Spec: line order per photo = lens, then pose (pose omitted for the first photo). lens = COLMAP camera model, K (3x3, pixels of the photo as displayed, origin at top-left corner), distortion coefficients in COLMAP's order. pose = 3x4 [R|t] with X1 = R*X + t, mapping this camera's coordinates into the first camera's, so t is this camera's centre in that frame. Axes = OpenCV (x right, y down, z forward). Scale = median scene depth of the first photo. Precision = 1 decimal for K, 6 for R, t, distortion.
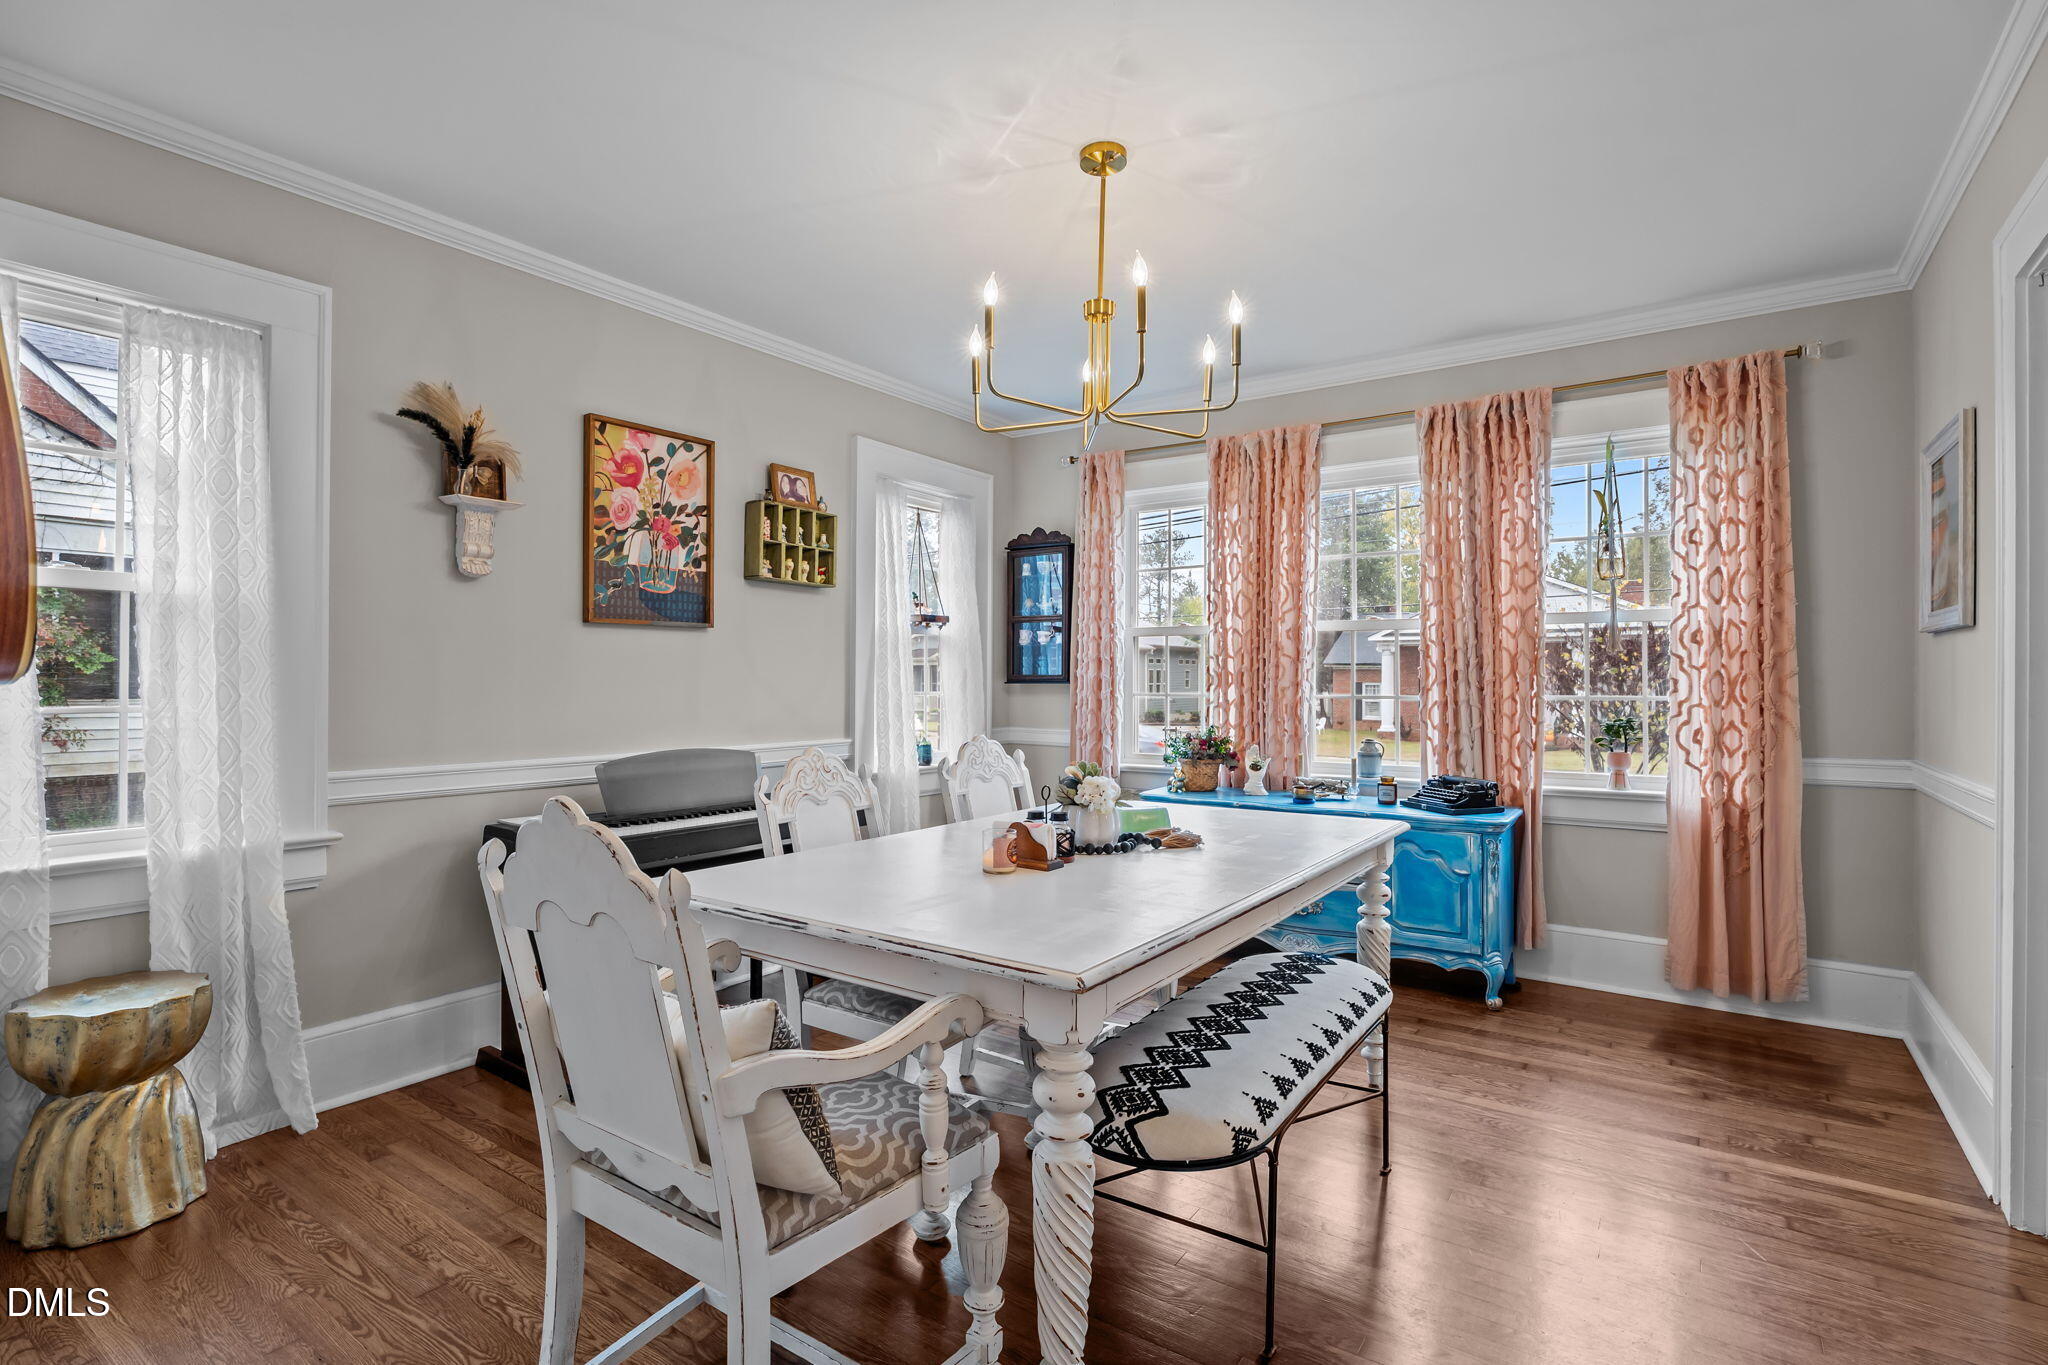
lens RADIAL K [[959.5, 0, 1043.4], [0, 959.5, 680.9], [0, 0, 1]] dist [-0.012340, 0.001991]
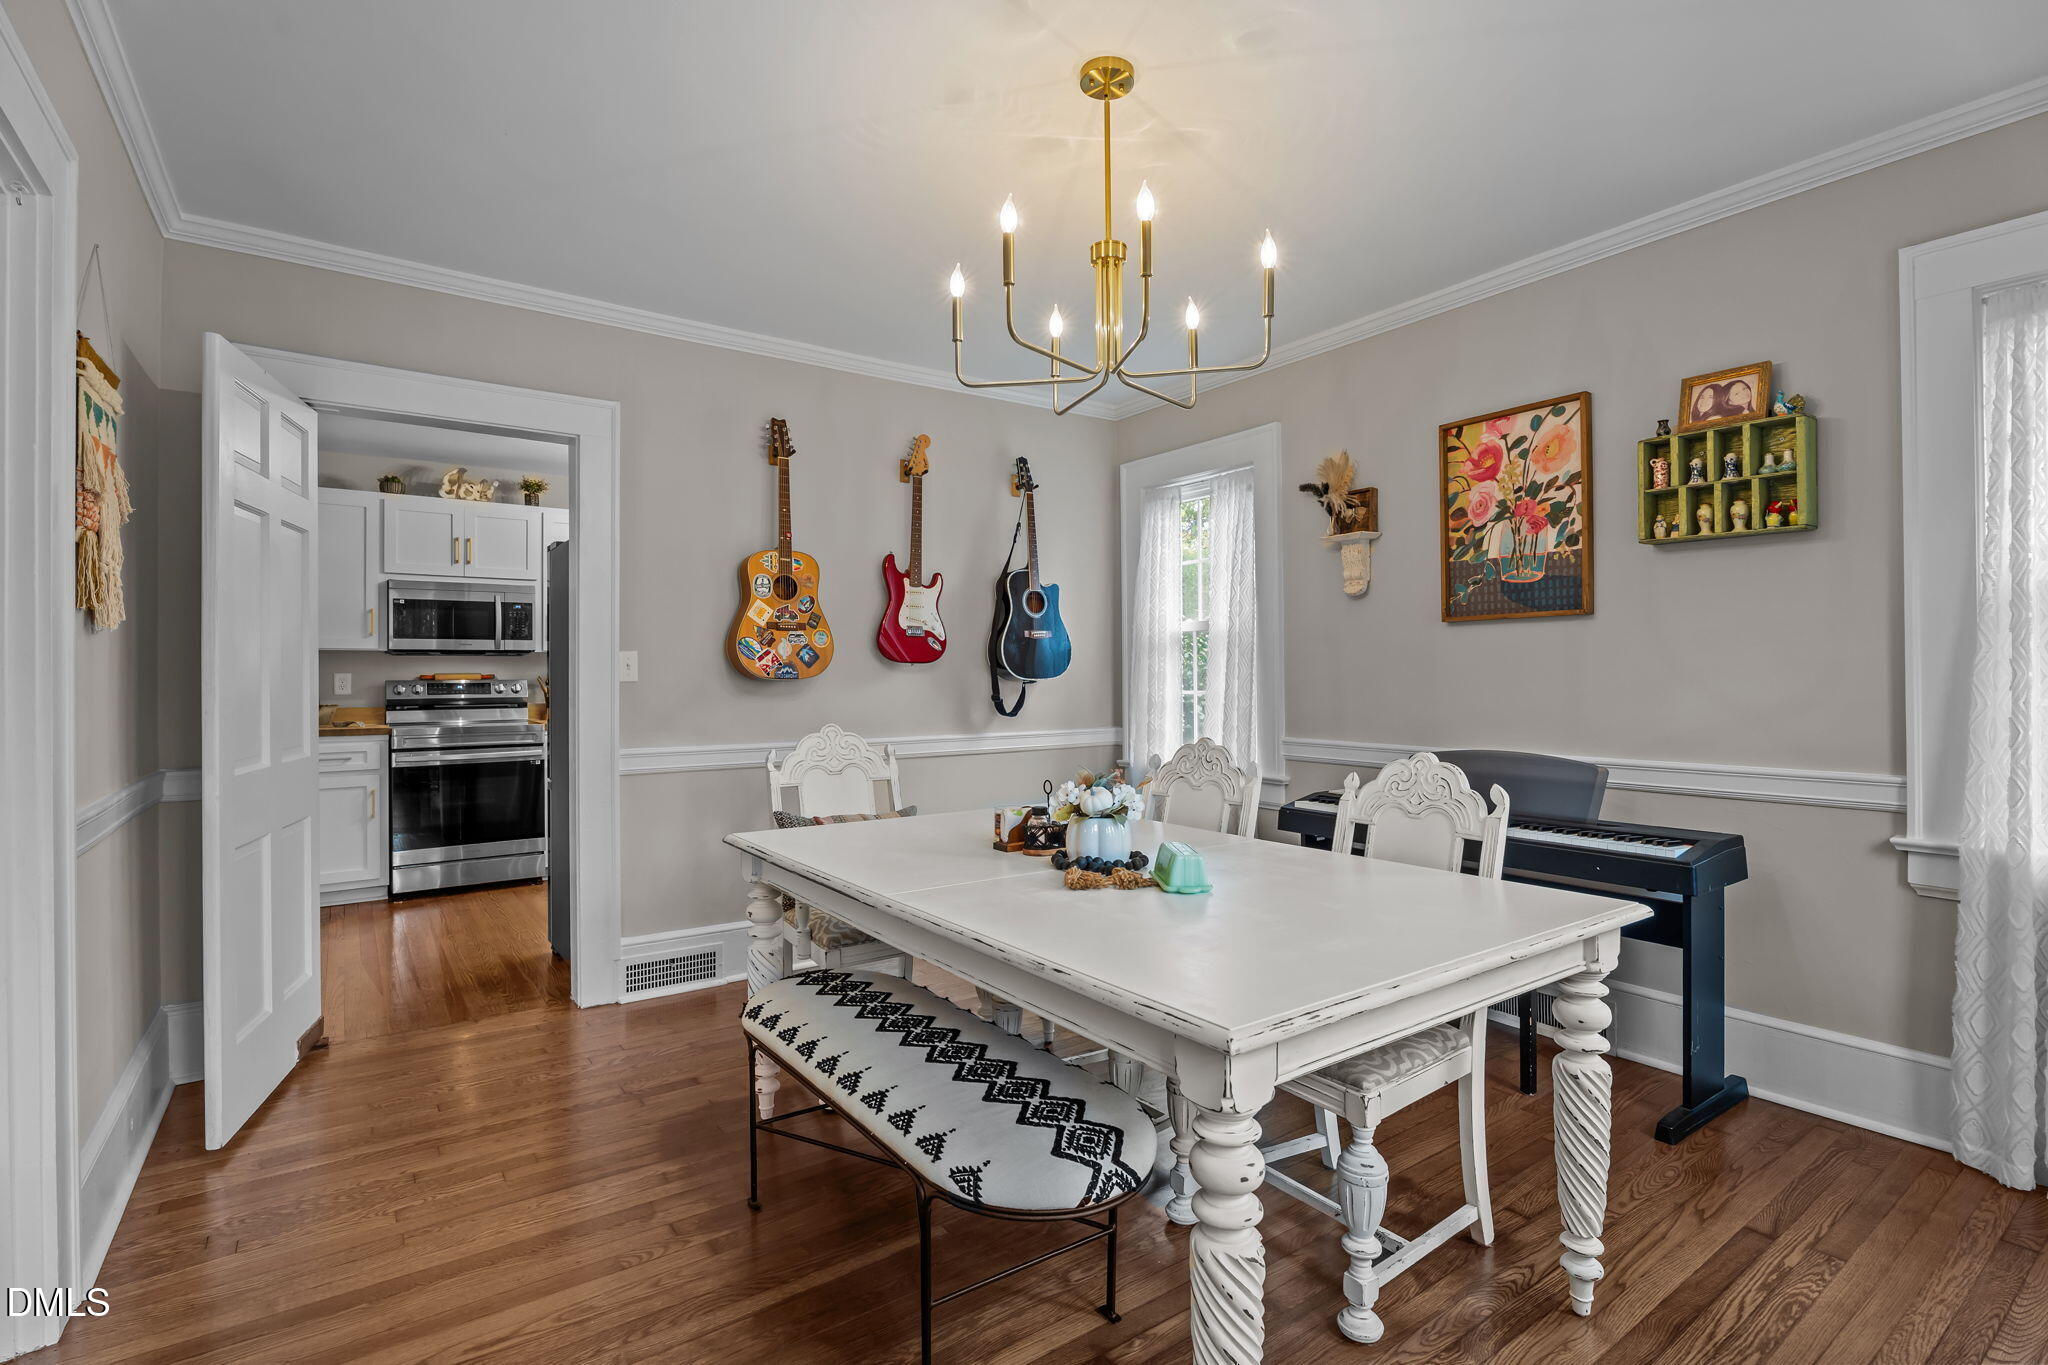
lens RADIAL K [[959.5, 0, 1030.5], [0, 959.5, 680.8], [0, 0, 1]] dist [-0.012340, 0.001991]
pose [[-0.330393, 0.006997, -0.943817, 0.640468], [0.003099, 0.999975, 0.006329, -0.003546], [0.943838, -0.000833, -0.330407, 0.861043]]
